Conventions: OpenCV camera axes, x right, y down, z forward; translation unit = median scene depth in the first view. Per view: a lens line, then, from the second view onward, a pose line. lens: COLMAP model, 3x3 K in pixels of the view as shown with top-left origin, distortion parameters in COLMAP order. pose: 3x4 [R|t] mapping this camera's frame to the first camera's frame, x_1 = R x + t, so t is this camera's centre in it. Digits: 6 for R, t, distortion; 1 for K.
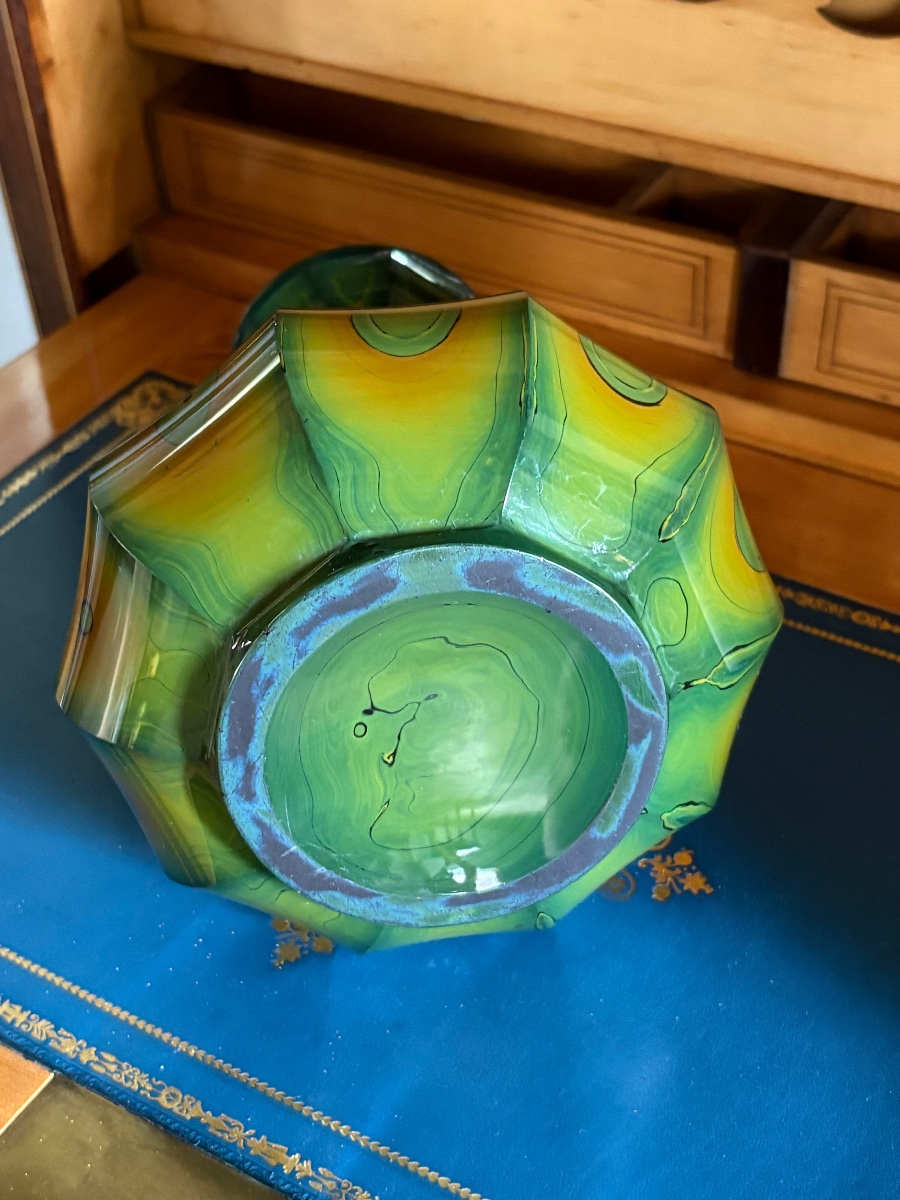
lens RADIAL K [[1659.7, 0, 456.9], [0, 1659.7, 594.8], [0, 0, 1]] dist [0.006369, 0.000000]
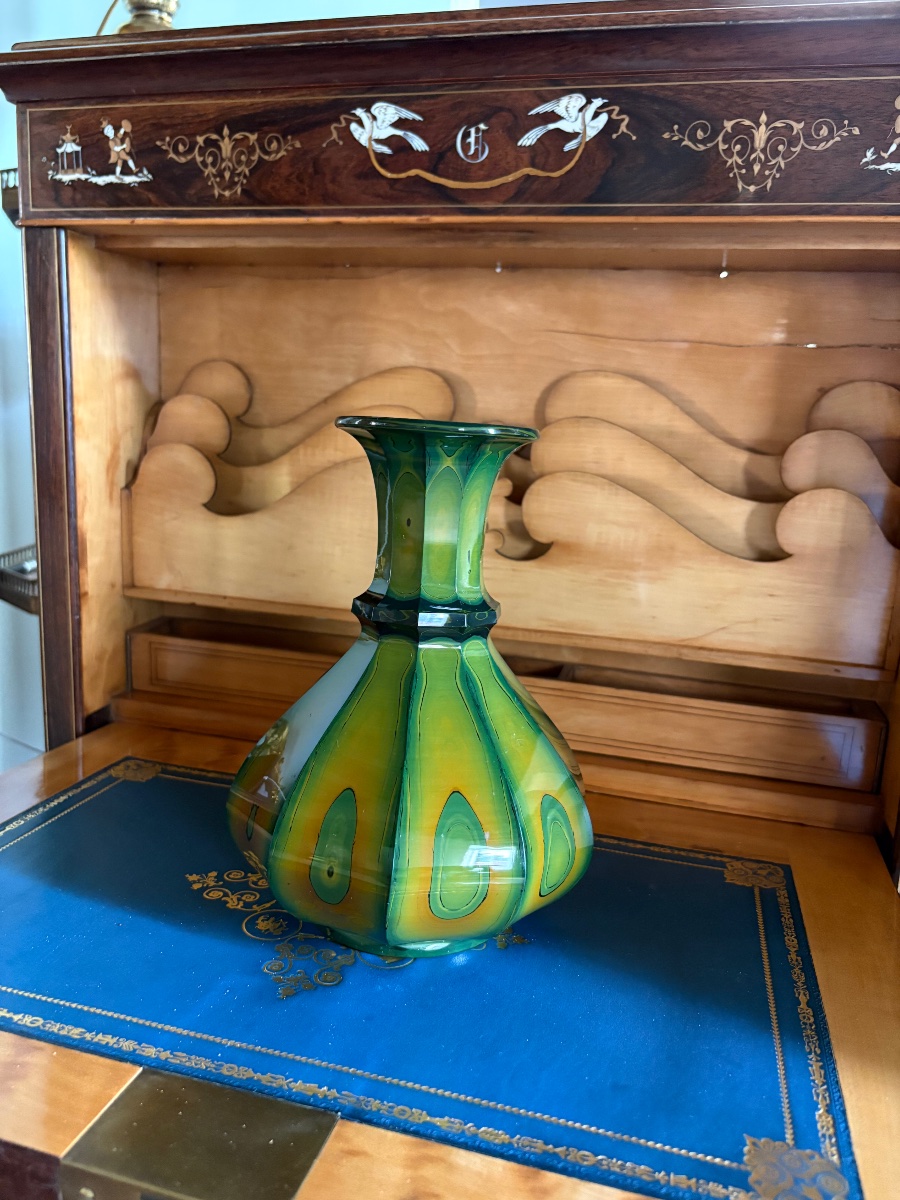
lens RADIAL K [[907.6, 0, 451.0], [0, 907.6, 587.2], [0, 0, 1]] dist [0.039124, -0.010483]
pose [[0.957760, 0.041443, 0.284565, -0.173355], [0.105950, 0.869094, -0.483166, 0.255766], [-0.267338, 0.492907, 0.827993, 0.042788]]
